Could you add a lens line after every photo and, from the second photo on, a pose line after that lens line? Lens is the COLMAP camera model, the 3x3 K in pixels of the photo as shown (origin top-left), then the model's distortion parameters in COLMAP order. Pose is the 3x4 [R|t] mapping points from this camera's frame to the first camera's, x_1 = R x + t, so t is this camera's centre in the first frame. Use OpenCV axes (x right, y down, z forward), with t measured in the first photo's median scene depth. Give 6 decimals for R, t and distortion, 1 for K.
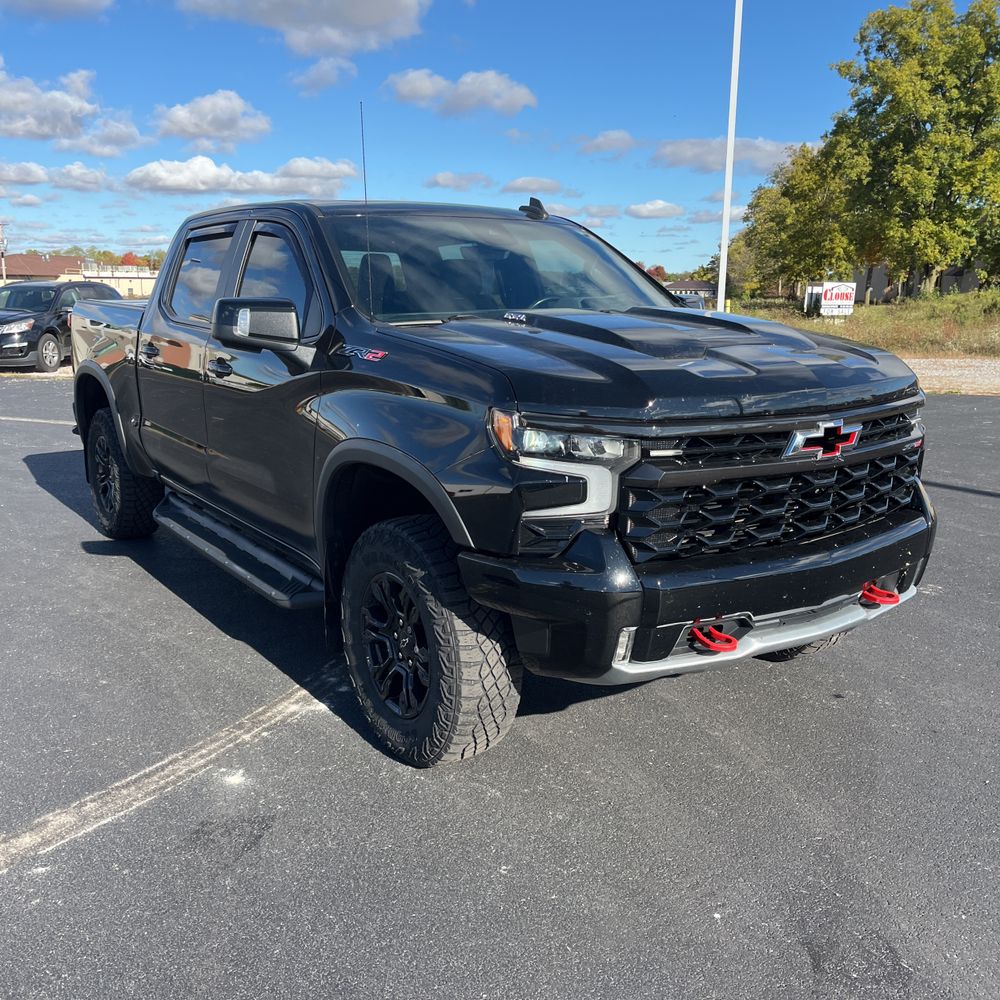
lens RADIAL K [[1019.3, 0, 482.5], [0, 1019.3, 494.1], [0, 0, 1]] dist [0.025996, 0.000000]
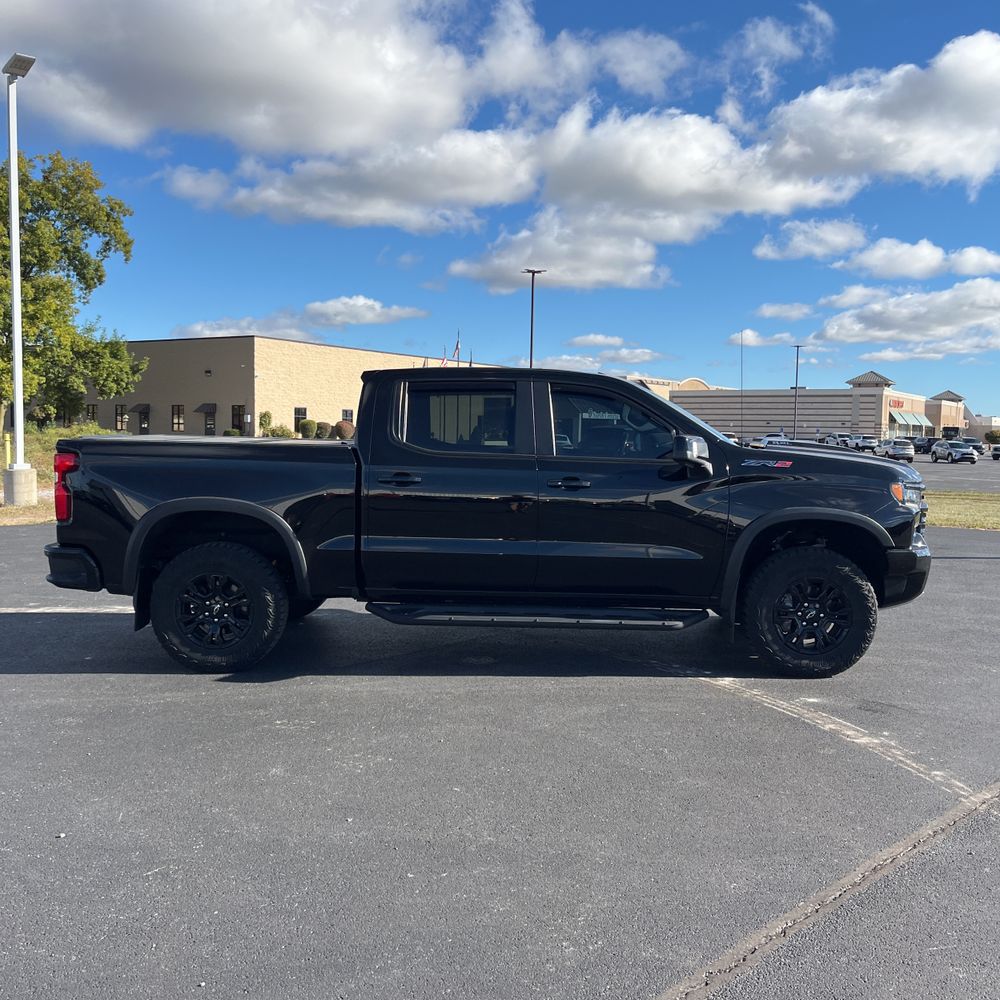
lens RADIAL K [[1019.3, 0, 506.7], [0, 1019.3, 493.3], [0, 0, 1]] dist [0.025996, 0.000000]
pose [[0.561899, -0.054972, 0.825377, -0.139149], [0.159417, 0.986281, -0.042839, -0.006026], [-0.811699, 0.155651, 0.562954, 0.025791]]
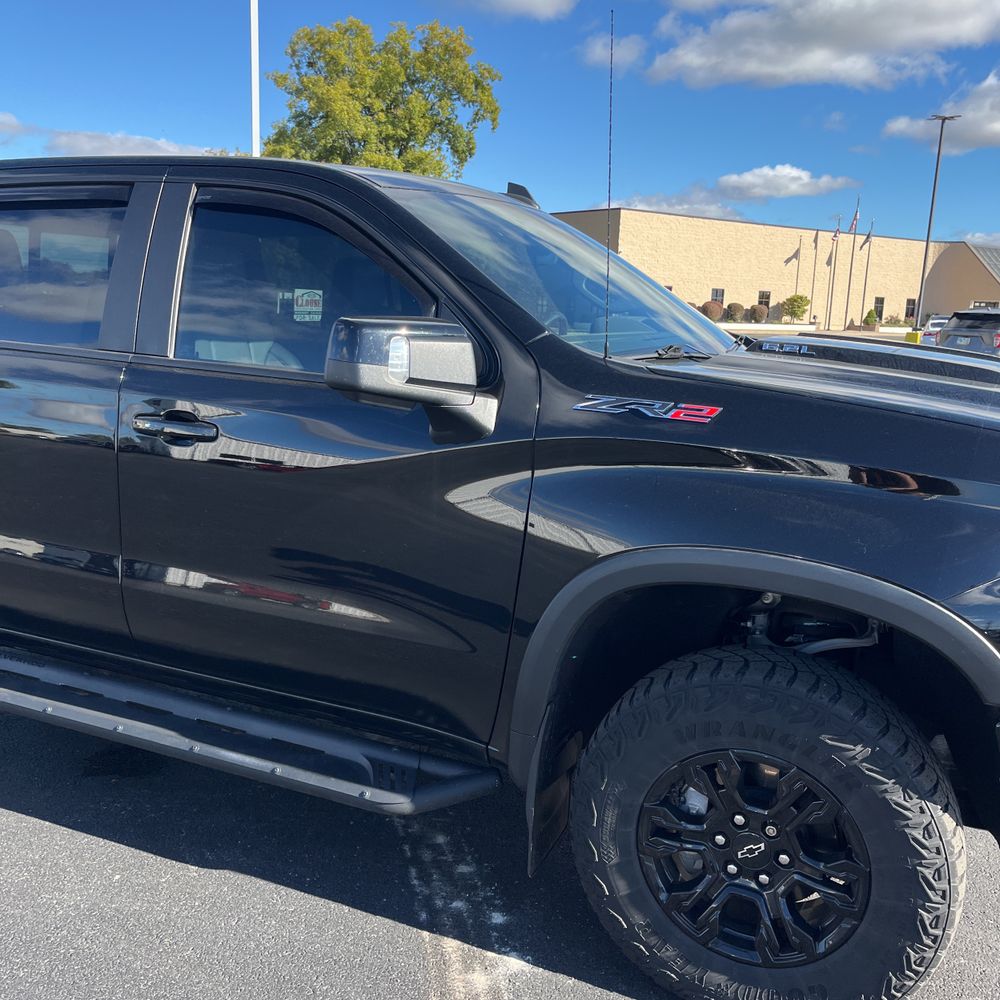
lens RADIAL K [[1019.3, 0, 480.8], [0, 1019.3, 495.6], [0, 0, 1]] dist [0.025996, 0.000000]
pose [[0.852618, -0.082062, 0.516051, -0.039091], [0.082957, 0.996324, 0.021373, -0.007829], [-0.515908, 0.024587, 0.856291, 0.037507]]
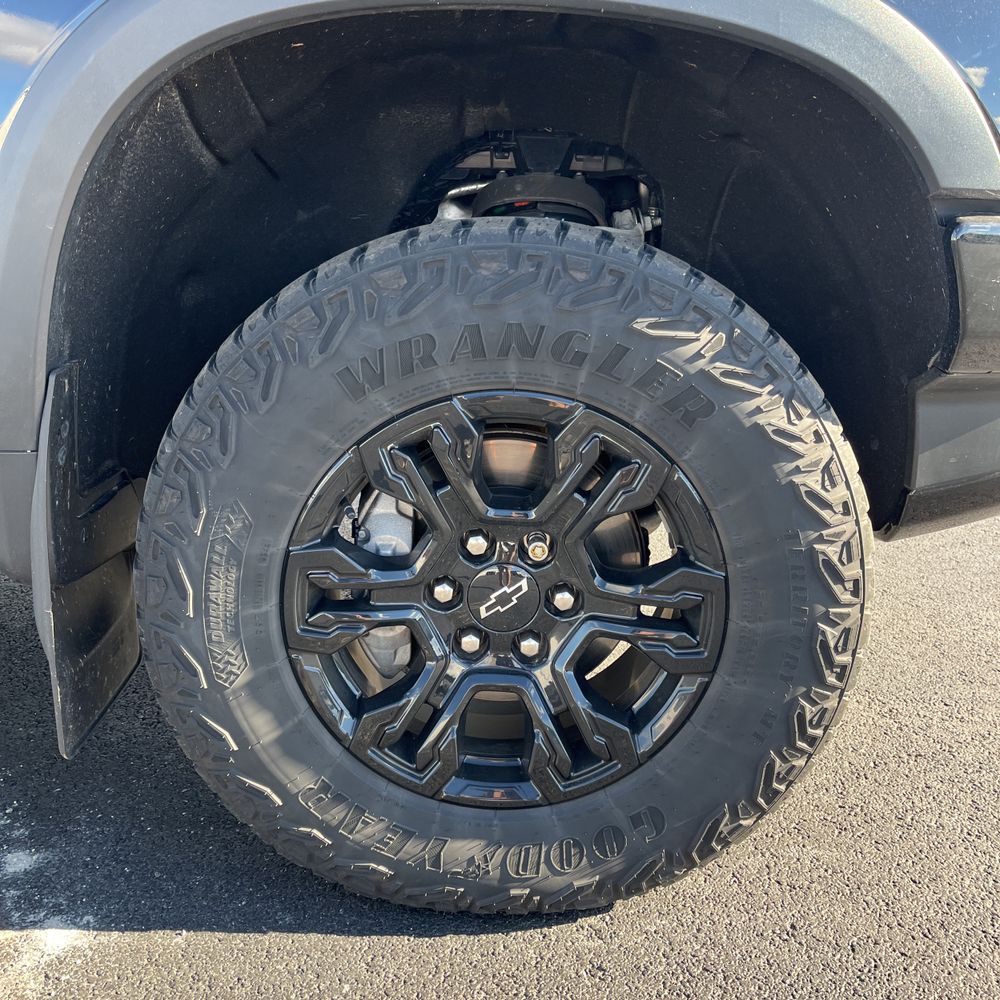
lens RADIAL K [[1019.3, 0, 489.5], [0, 1019.3, 499.9], [0, 0, 1]] dist [0.025996, 0.000000]
pose [[0.557188, -0.216401, 0.801693, -0.024784], [0.161863, 0.975231, 0.150747, 0.004434], [-0.814458, 0.045770, 0.578414, 0.057874]]
